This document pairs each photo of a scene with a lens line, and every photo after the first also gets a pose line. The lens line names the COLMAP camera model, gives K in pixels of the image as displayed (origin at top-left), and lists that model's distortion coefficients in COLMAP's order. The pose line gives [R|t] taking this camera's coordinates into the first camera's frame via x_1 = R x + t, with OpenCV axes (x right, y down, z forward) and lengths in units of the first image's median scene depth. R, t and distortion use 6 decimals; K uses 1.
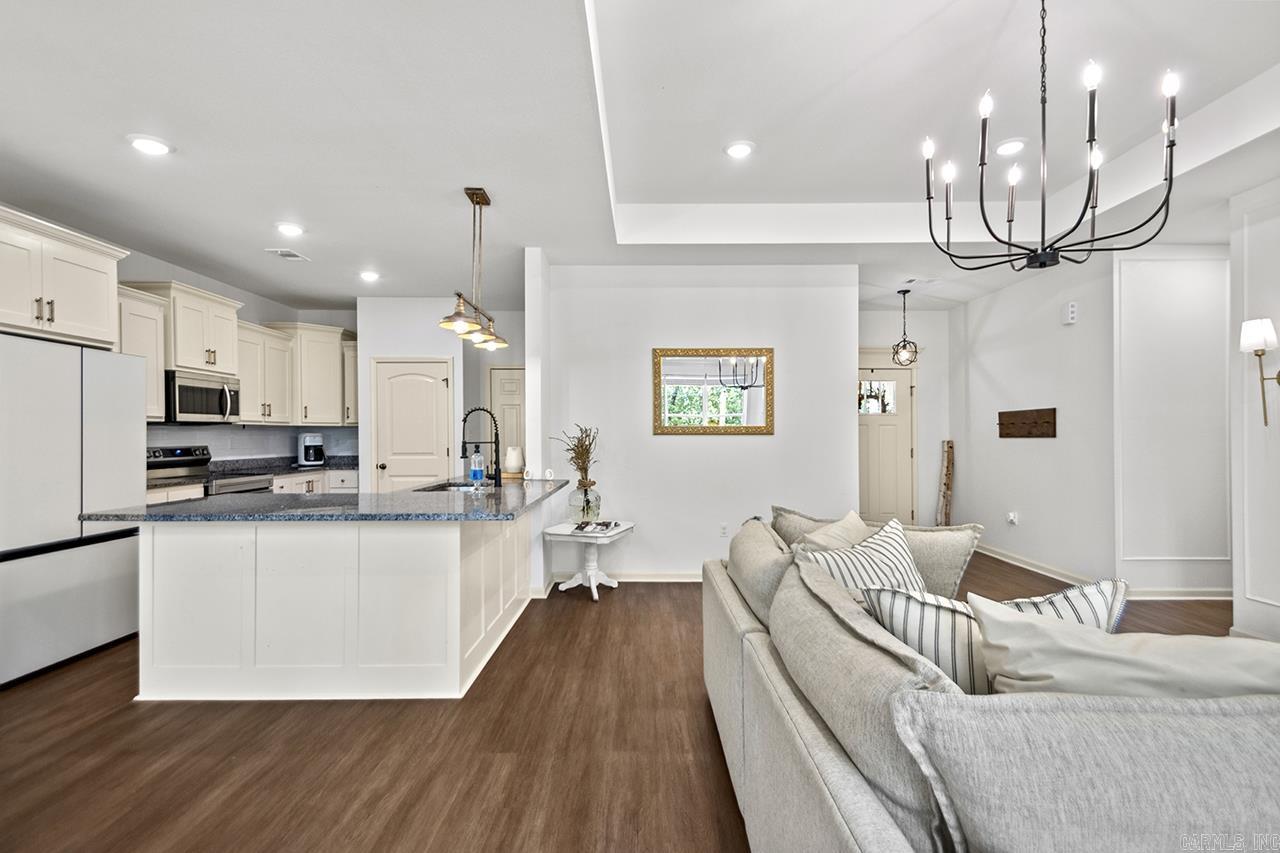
lens RADIAL K [[594.7, 0, 633.0], [0, 594.7, 441.2], [0, 0, 1]] dist [0.022468, 0.000040]
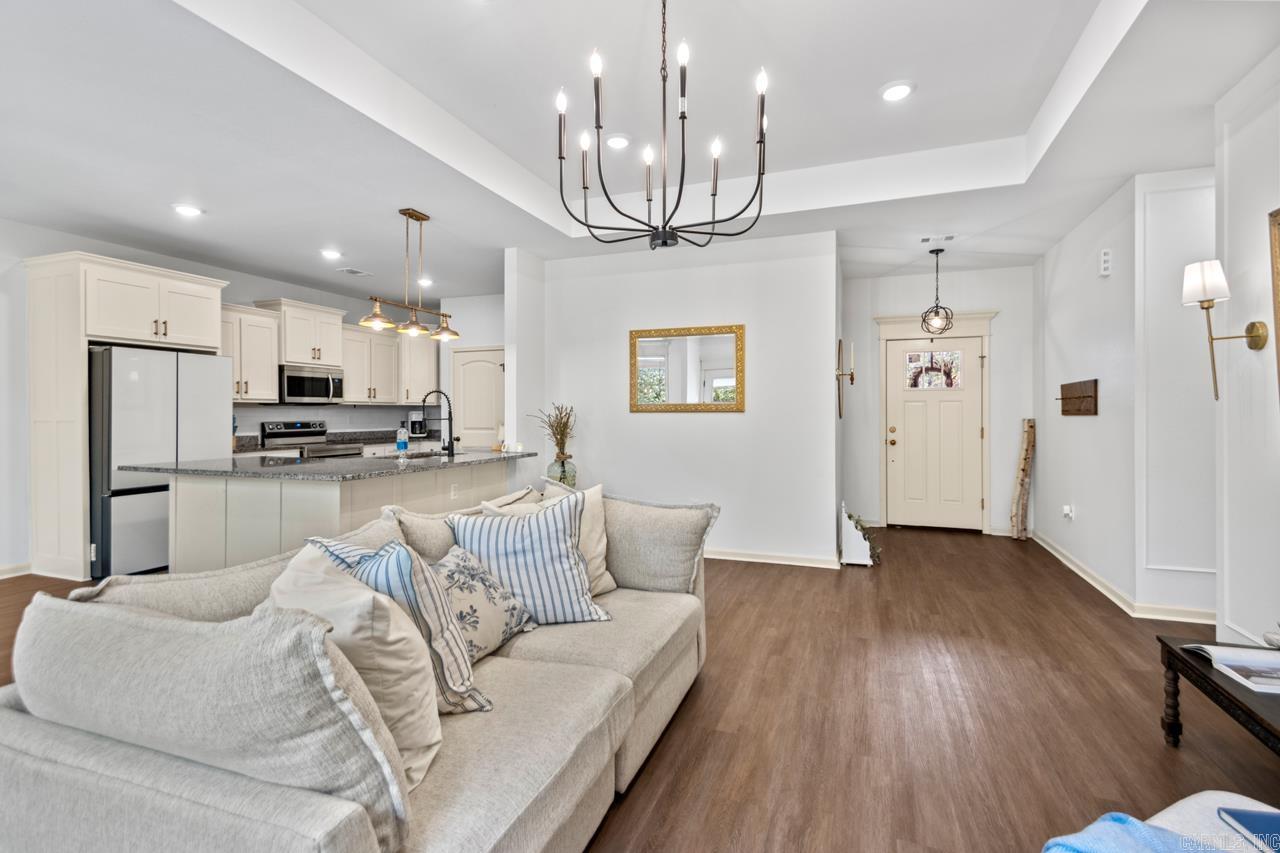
lens RADIAL K [[591.3, 0, 645.1], [0, 591.3, 417.4], [0, 0, 1]] dist [0.022497, -0.000275]
pose [[0.939444, 0.001930, -0.342698, 0.419004], [-0.003124, 0.999991, -0.002930, 0.001379], [0.342689, 0.003823, 0.939441, 0.022215]]
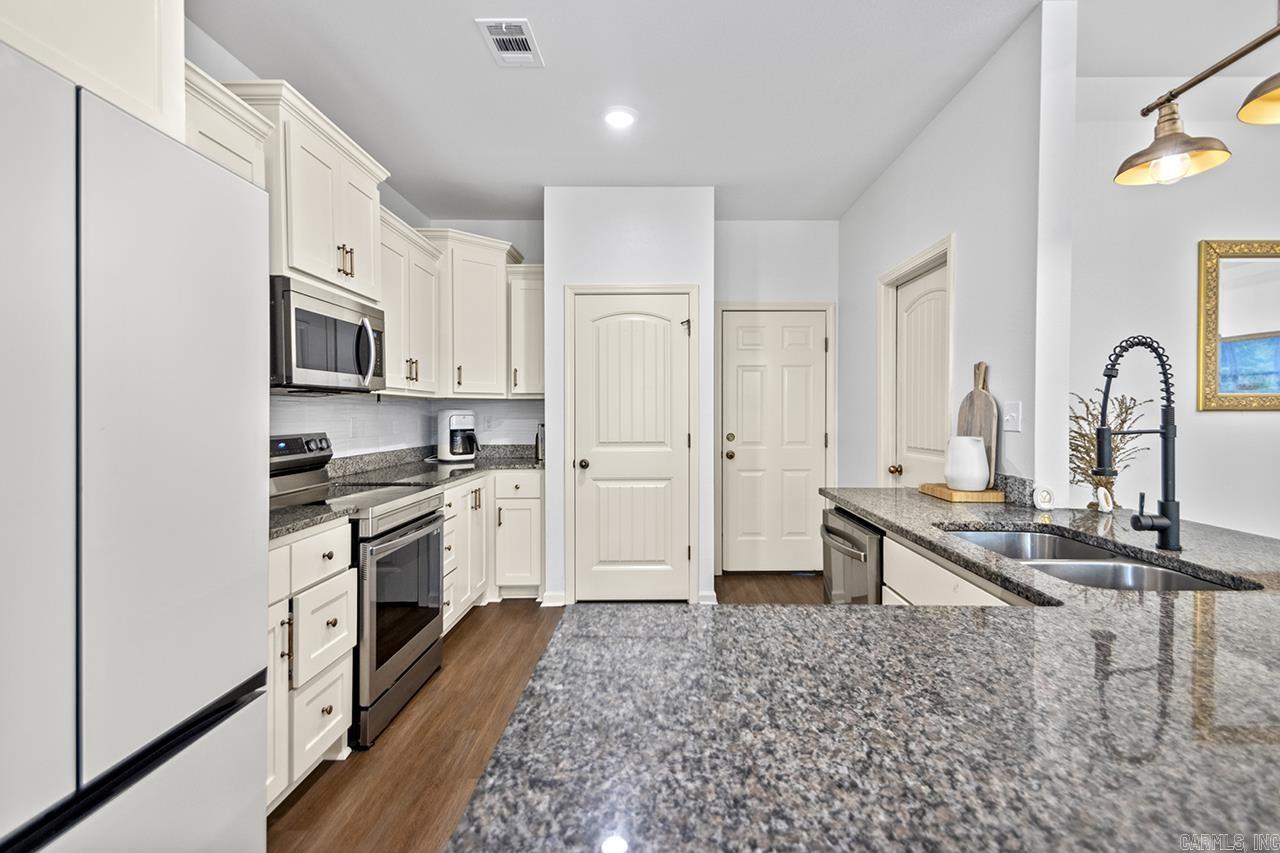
lens RADIAL K [[601.2, 0, 660.0], [0, 601.2, 423.2], [0, 0, 1]] dist [0.020260, 0.000052]
pose [[0.999969, -0.002095, 0.007531, -0.434794], [0.002039, 0.999971, 0.007382, -0.004831], [-0.007546, -0.007366, 0.999944, 0.478468]]
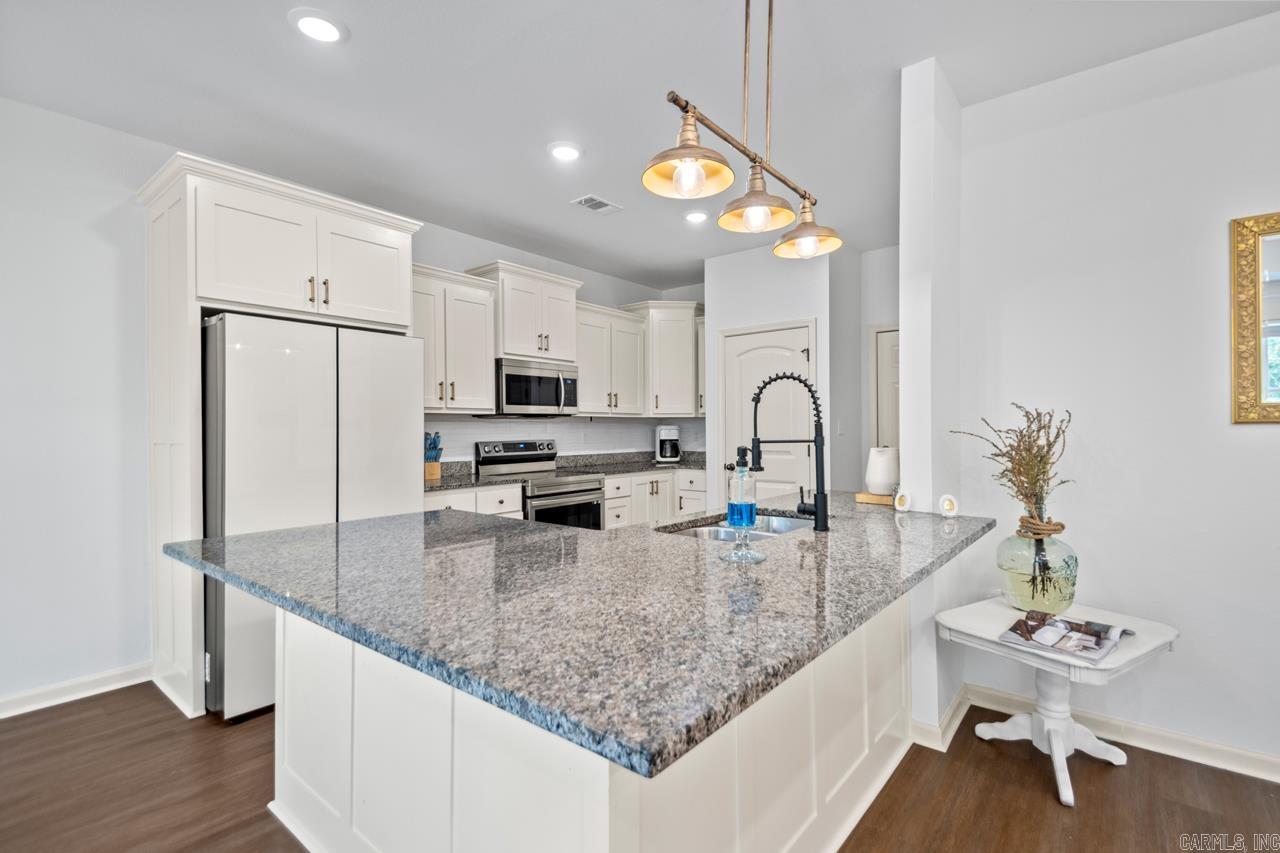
lens RADIAL K [[580.8, 0, 651.0], [0, 580.8, 430.8], [0, 0, 1]] dist [0.014345, -0.000691]
pose [[0.781501, -0.000823, -0.623903, -0.028107], [-0.001471, 0.999994, -0.003162, -0.003979], [0.623902, 0.003389, 0.781495, 0.413832]]
